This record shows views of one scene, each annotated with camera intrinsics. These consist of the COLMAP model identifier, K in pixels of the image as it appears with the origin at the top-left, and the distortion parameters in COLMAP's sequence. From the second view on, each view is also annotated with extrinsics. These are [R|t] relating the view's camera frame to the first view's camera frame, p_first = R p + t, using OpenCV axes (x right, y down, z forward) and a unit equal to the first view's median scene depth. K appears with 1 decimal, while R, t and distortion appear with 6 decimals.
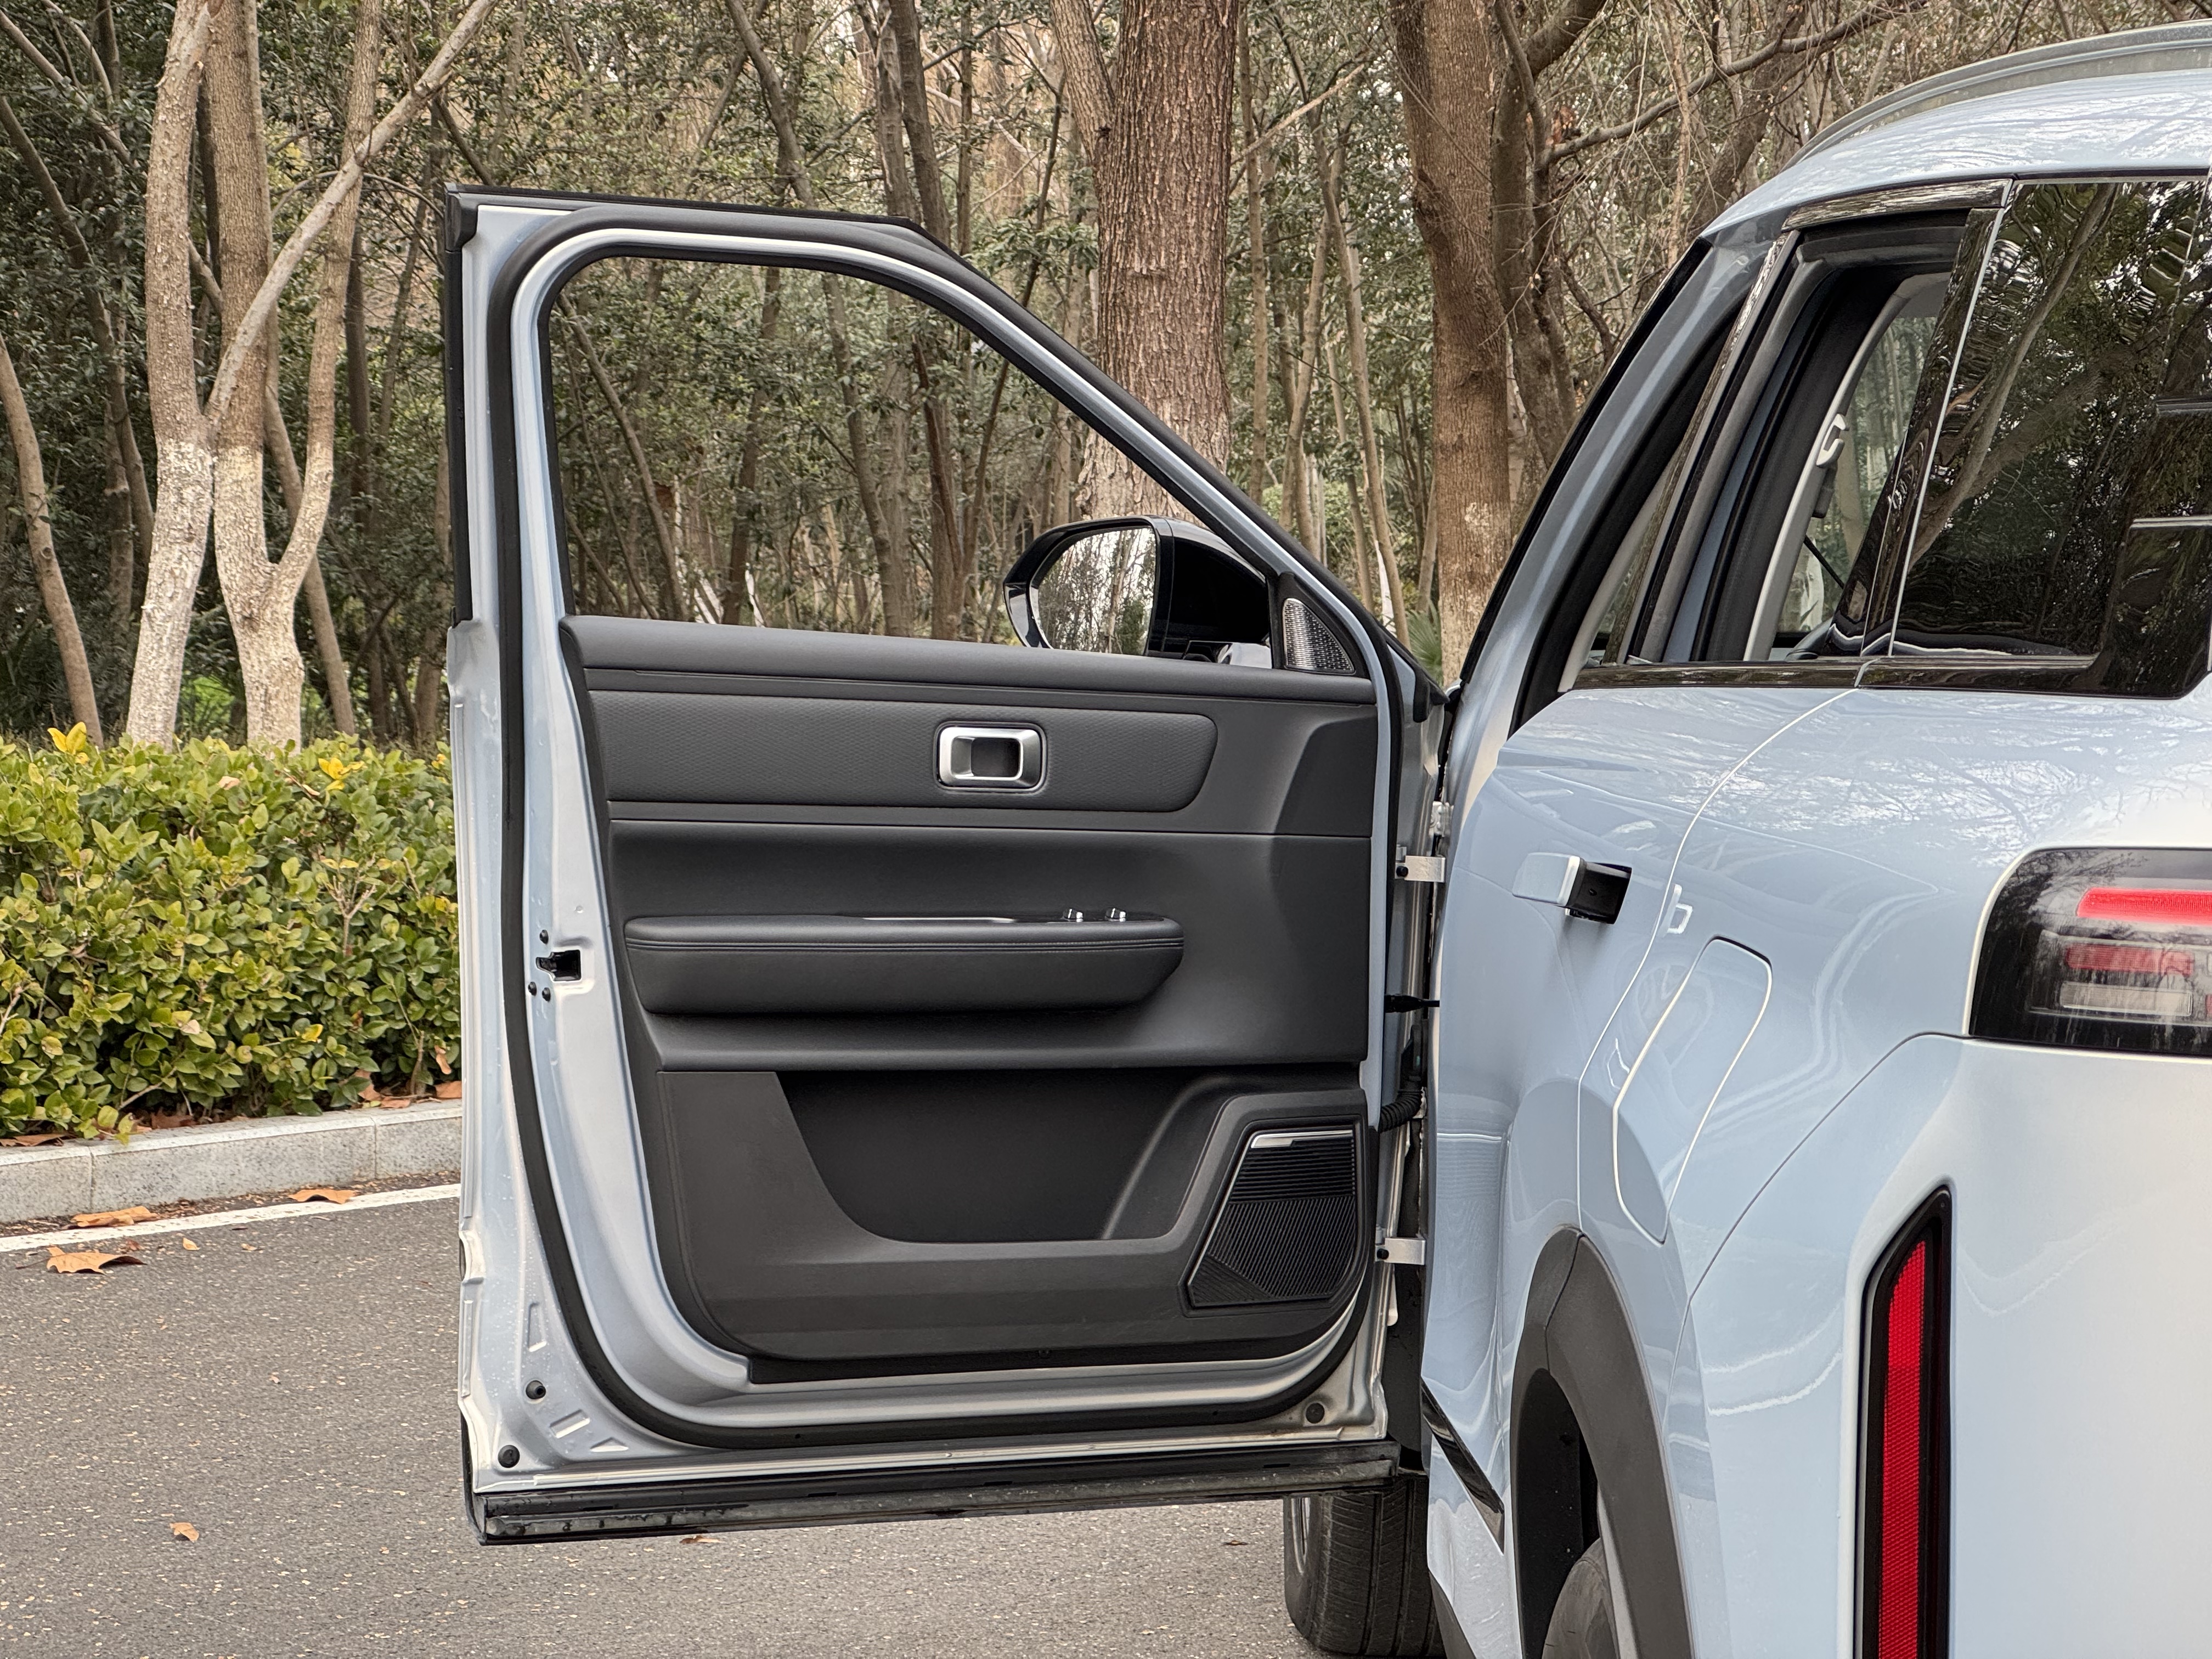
lens RADIAL K [[6186.7, 0, 1022.3], [0, 6186.7, 829.3], [0, 0, 1]] dist [-0.313319, 9.915909]
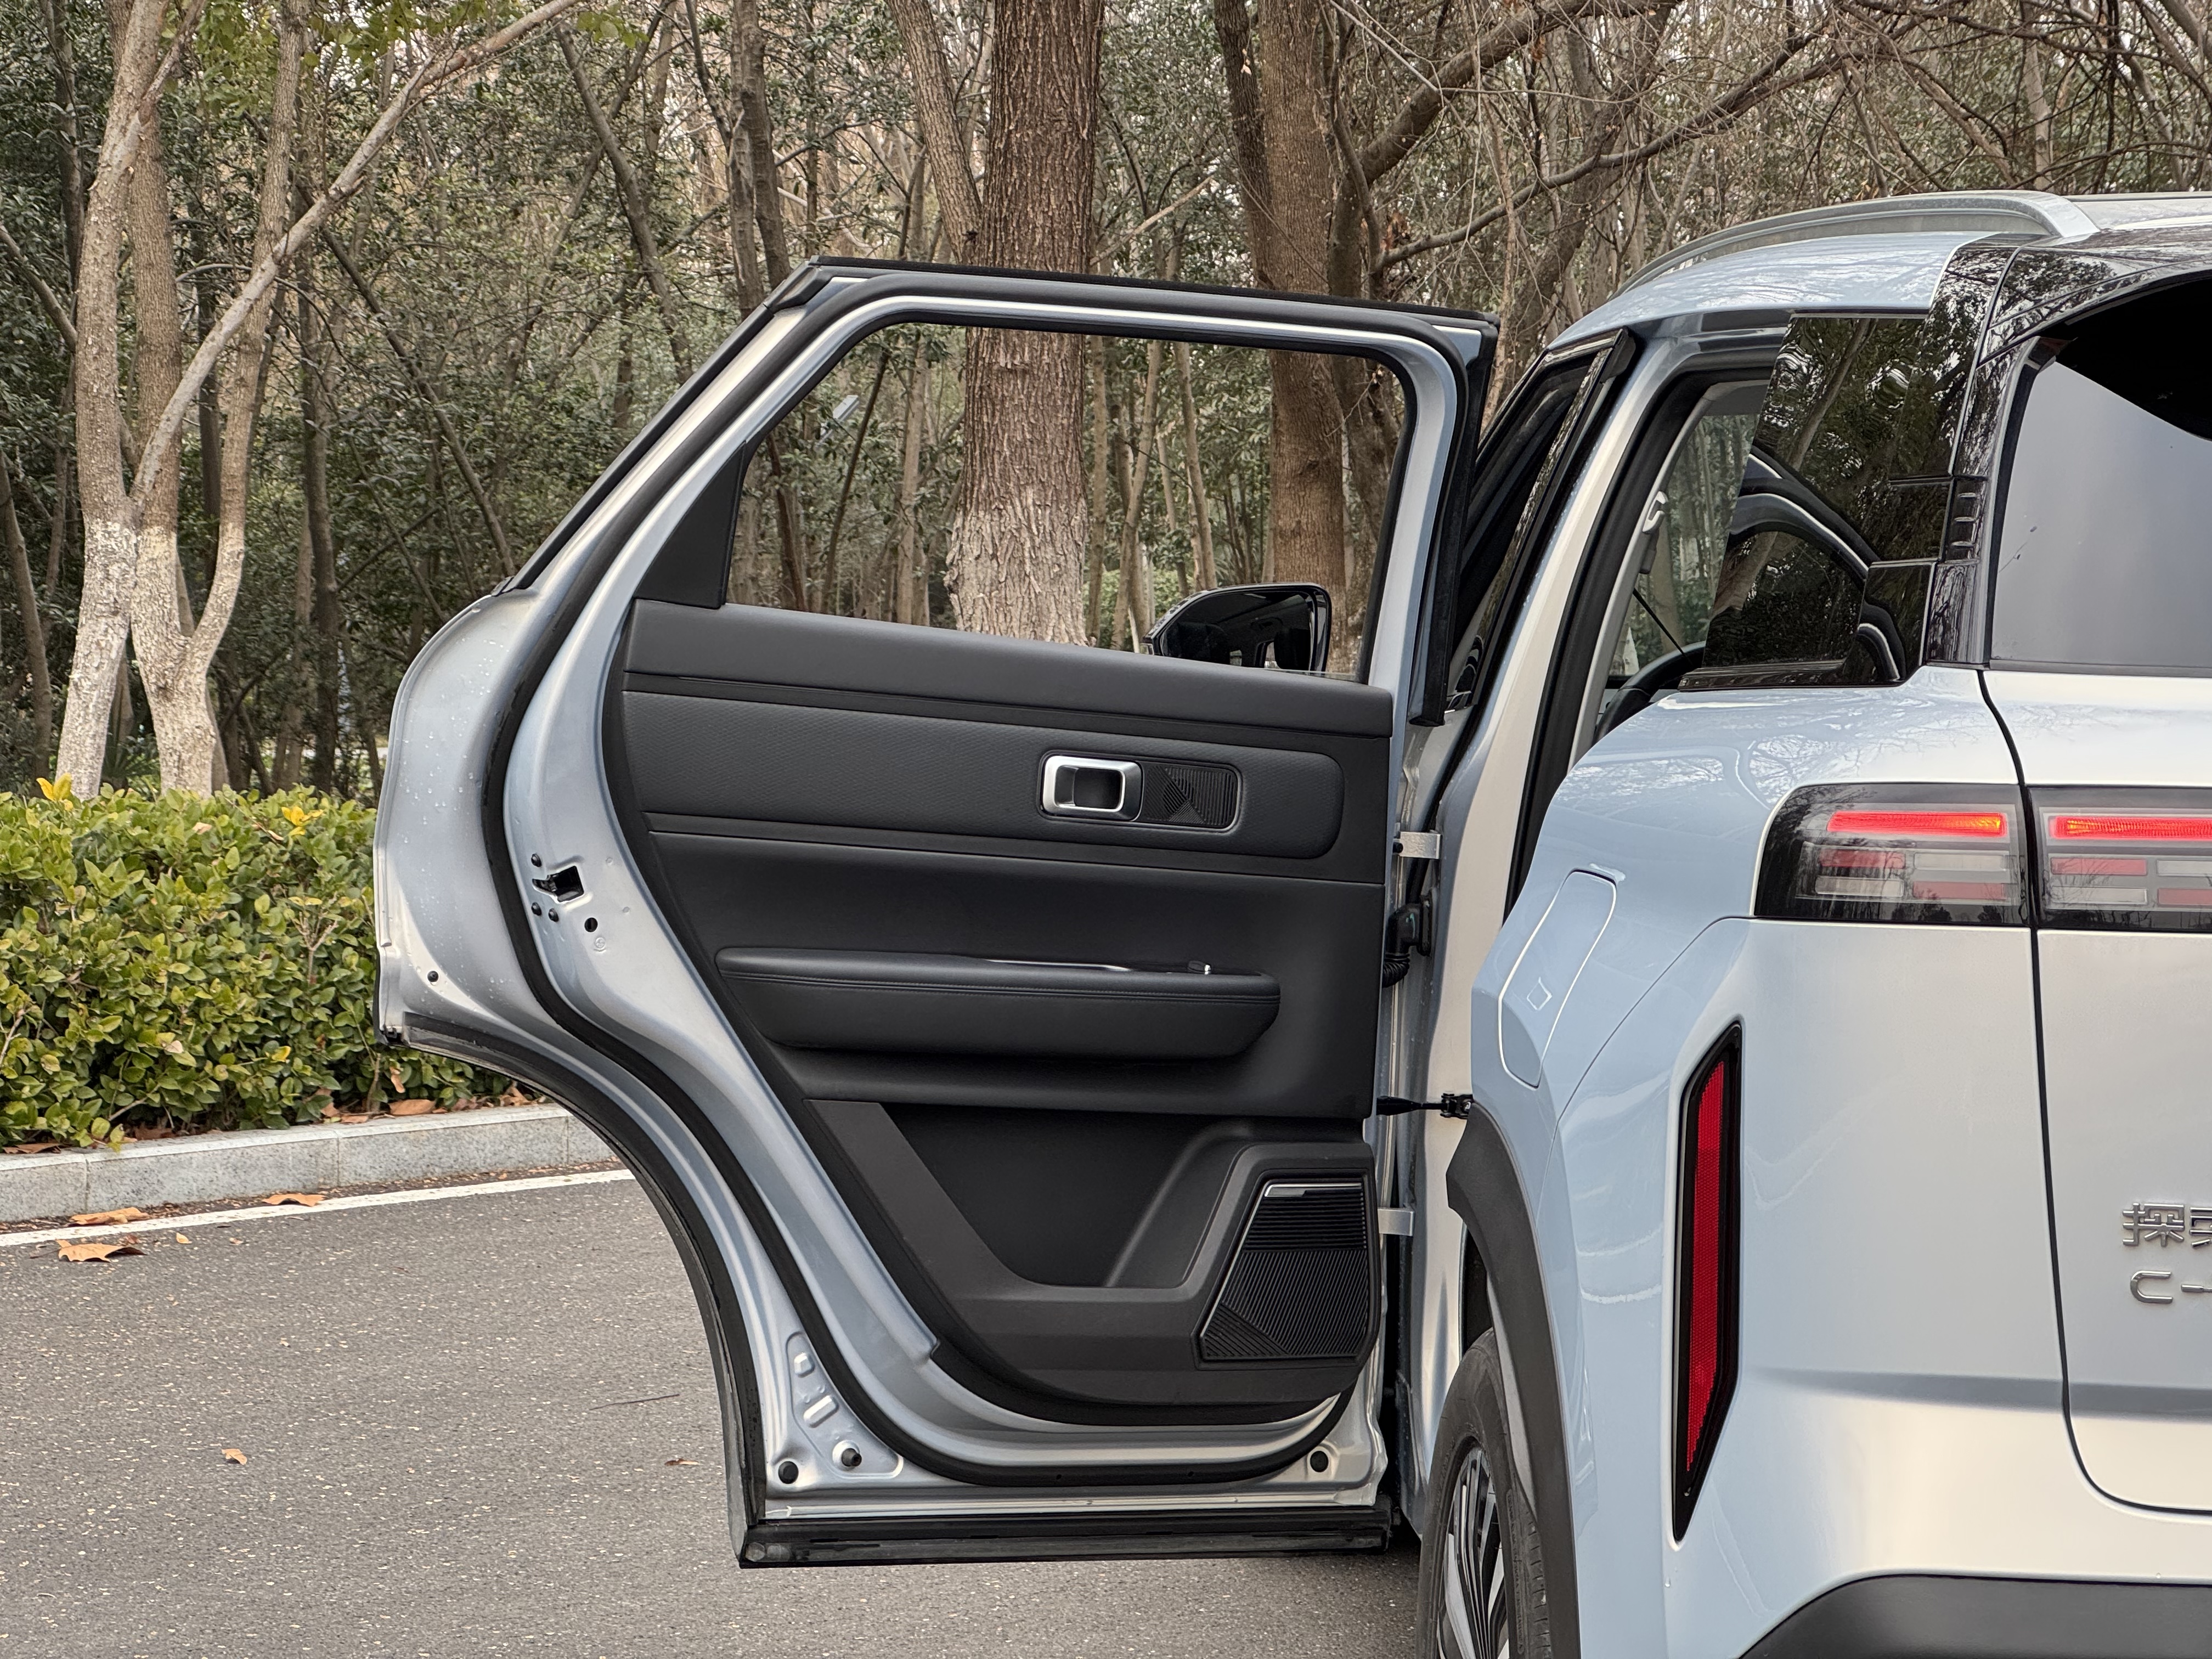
lens RADIAL K [[7506.1, 0, 1071.4], [0, 7506.1, 910.3], [0, 0, 1]] dist [-0.455330, 14.967771]
pose [[0.998474, 0.001455, 0.055198, -0.041739], [-0.000620, 0.999885, -0.015138, 0.023974], [-0.055214, 0.015081, 0.998361, -0.300256]]
